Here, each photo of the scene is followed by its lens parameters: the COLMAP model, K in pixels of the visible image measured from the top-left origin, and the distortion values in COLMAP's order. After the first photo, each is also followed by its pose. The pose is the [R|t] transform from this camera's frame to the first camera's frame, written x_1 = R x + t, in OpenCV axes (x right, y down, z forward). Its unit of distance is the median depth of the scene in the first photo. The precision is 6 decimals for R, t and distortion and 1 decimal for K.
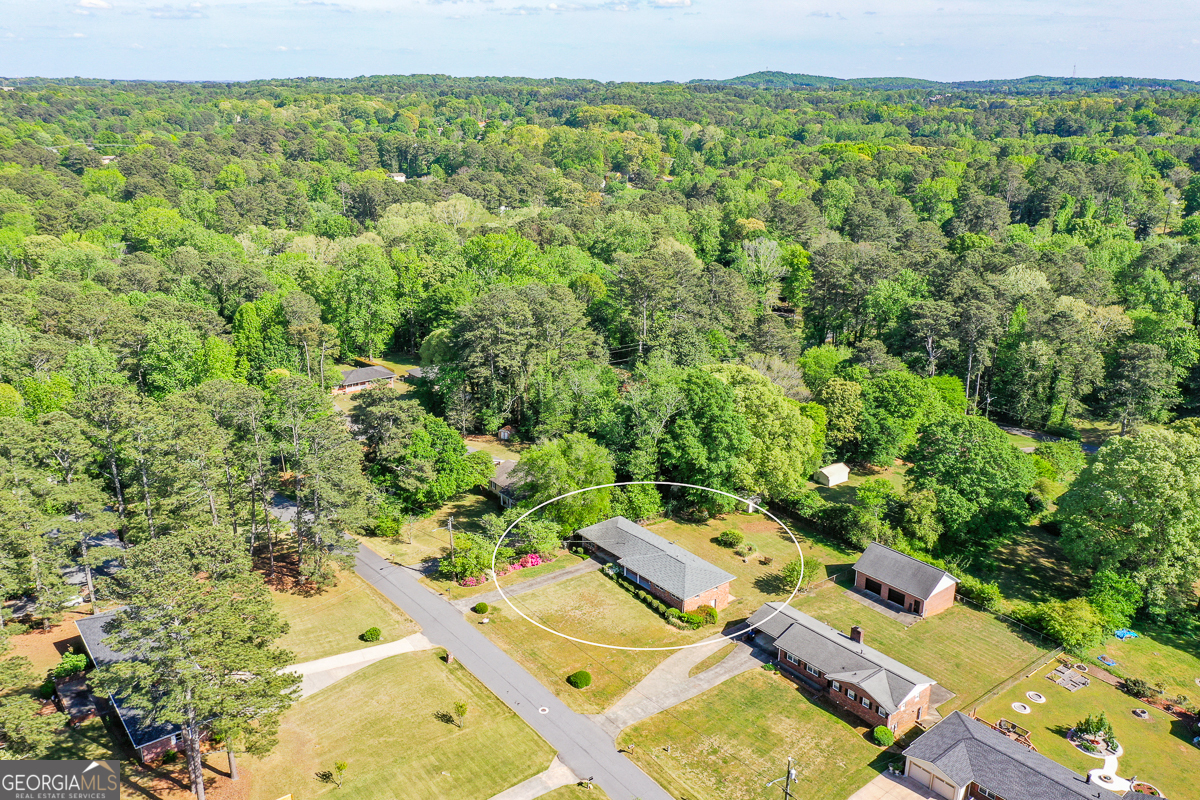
lens RADIAL K [[950.0, 0, 600.0], [0, 950.0, 400.0], [0, 0, 1]] dist [0.019940, 0.000231]
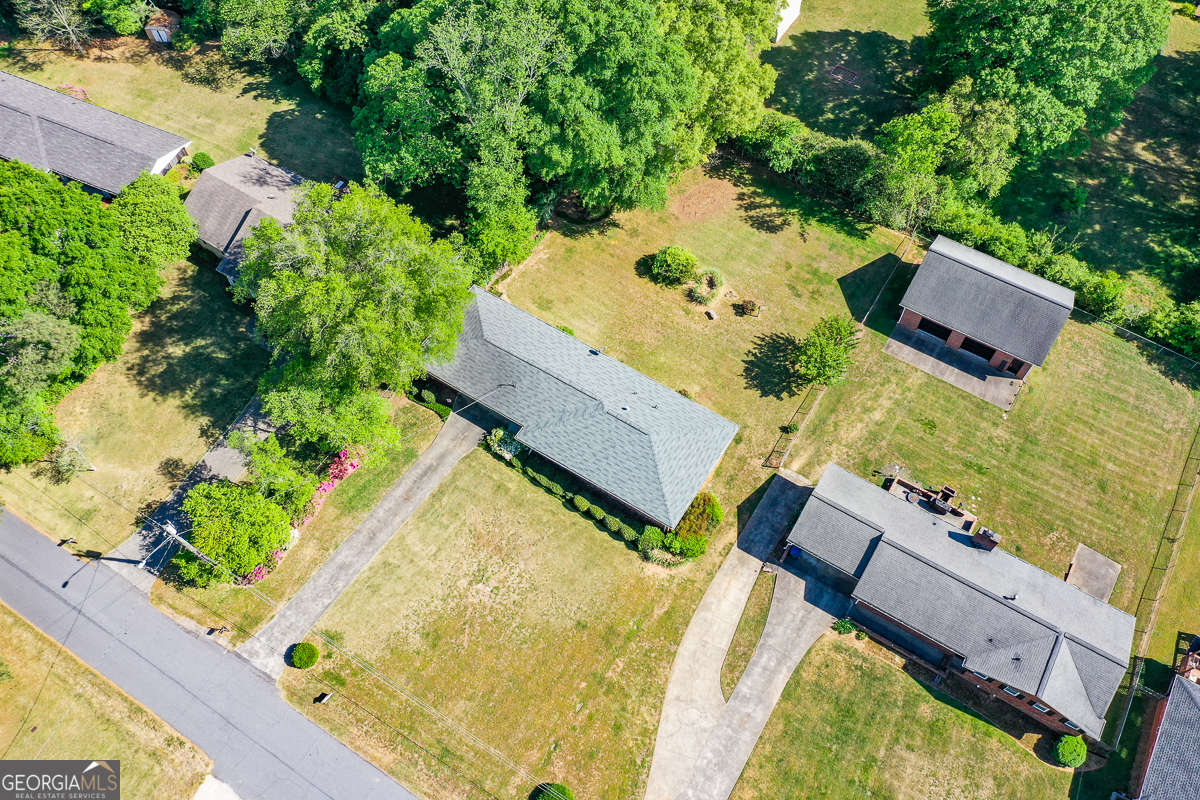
lens RADIAL K [[966.3, 0, 600.0], [0, 966.3, 400.0], [0, 0, 1]] dist [0.014537, 0.010341]
pose [[0.948820, -0.280454, 0.145208, -0.009593], [0.114964, 0.734958, 0.668296, -0.201938], [-0.294149, -0.617399, 0.729585, 0.610883]]
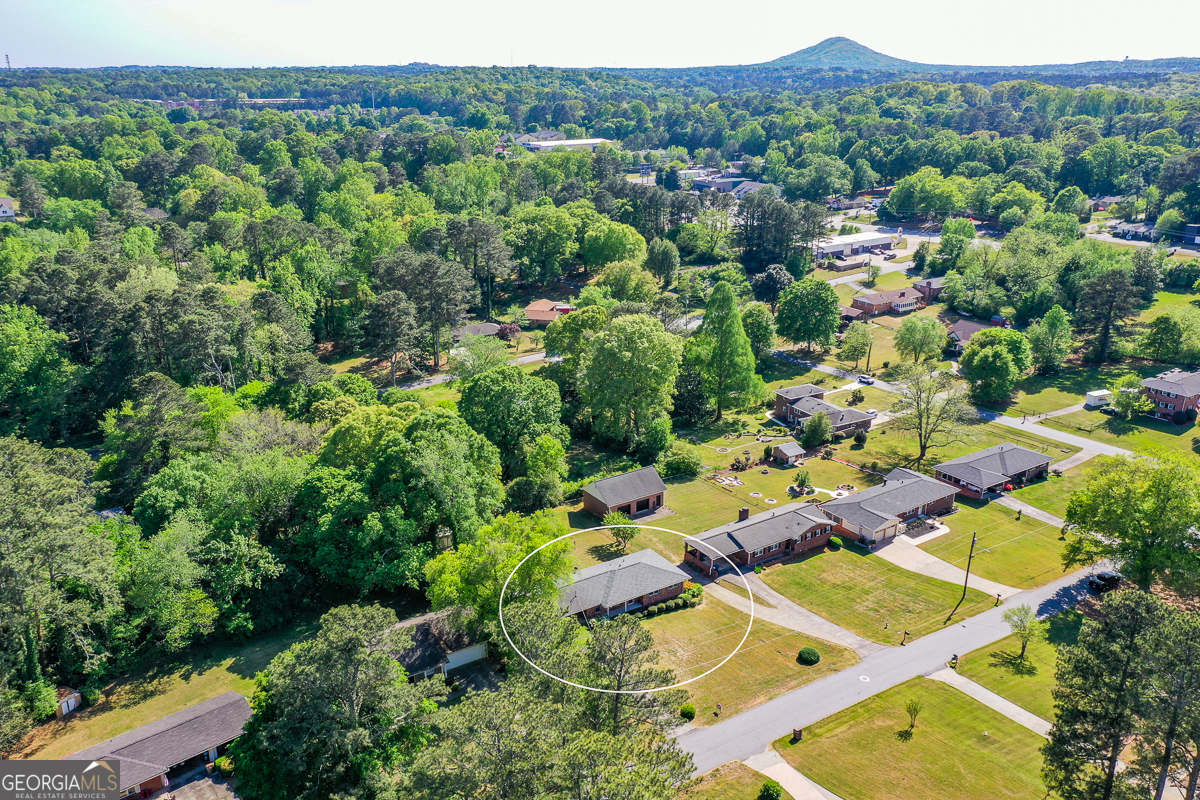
lens RADIAL K [[950.0, 0, 600.0], [0, 950.0, 400.0], [0, 0, 1]] dist [0.019940, 0.000231]
pose [[0.106217, -0.333675, 0.936685, -0.766898], [0.310945, 0.905916, 0.287453, -0.271168], [-0.944474, 0.260725, 0.199978, 0.780520]]
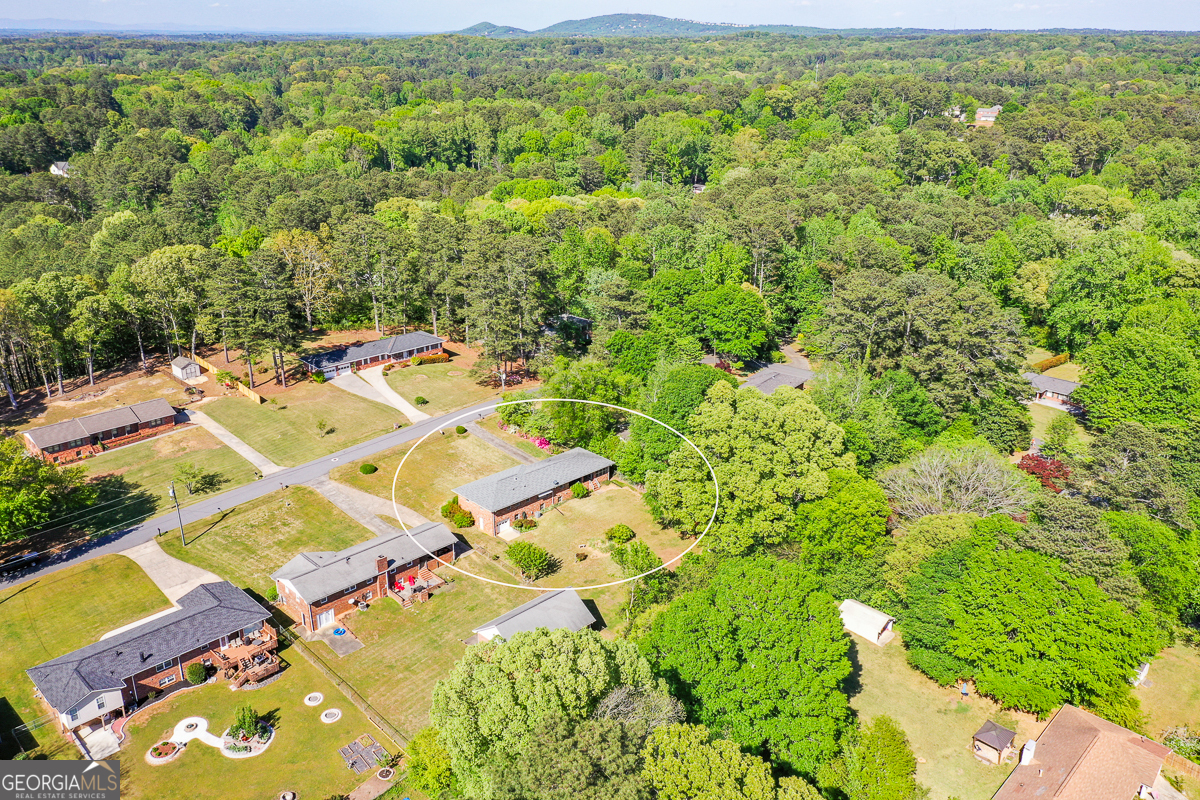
lens RADIAL K [[966.3, 0, 600.0], [0, 966.3, 400.0], [0, 0, 1]] dist [0.014537, 0.010341]
pose [[0.076236, 0.345294, -0.935393, 1.076607], [-0.308821, 0.900170, 0.307122, -0.279538], [0.948060, 0.265455, 0.175259, 0.874021]]
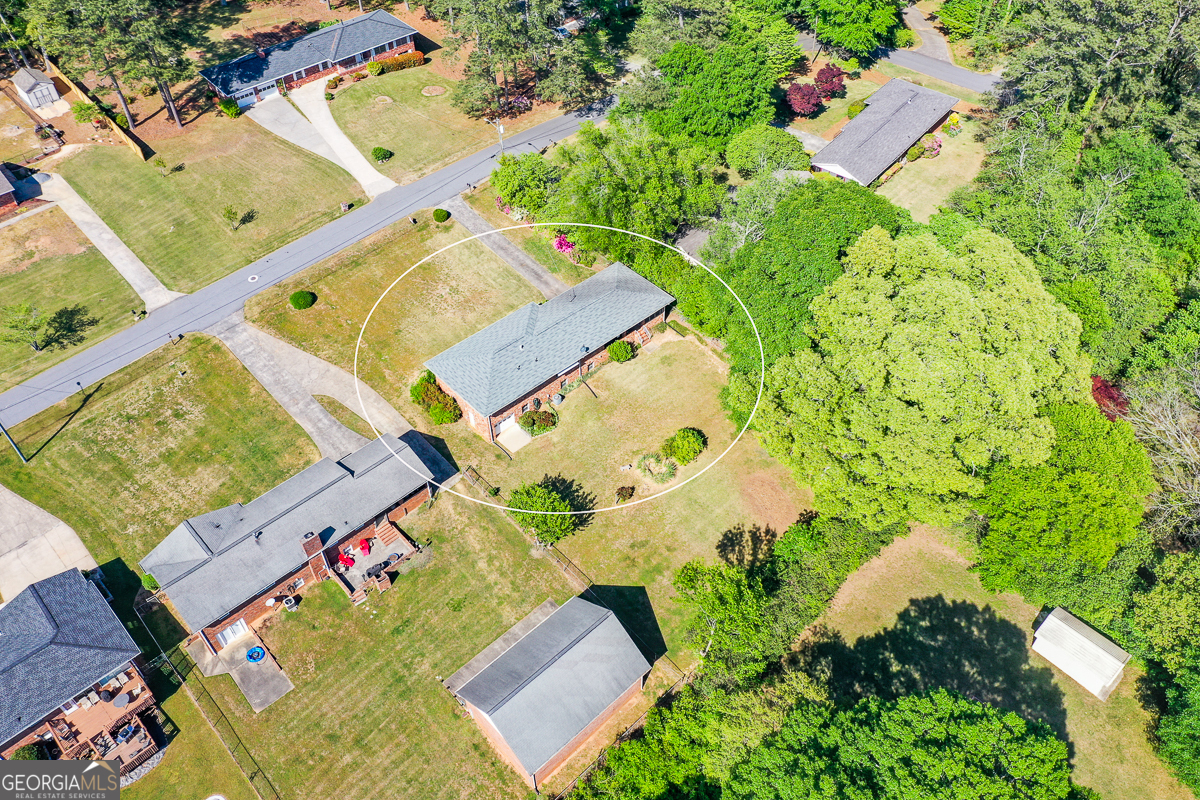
lens RADIAL K [[950.0, 0, 600.0], [0, 950.0, 400.0], [0, 0, 1]] dist [0.019940, 0.000231]
pose [[0.051842, 0.710193, -0.702096, 0.595046], [-0.293370, 0.682852, 0.669064, -0.286861], [0.954592, 0.171288, 0.243750, 0.891307]]
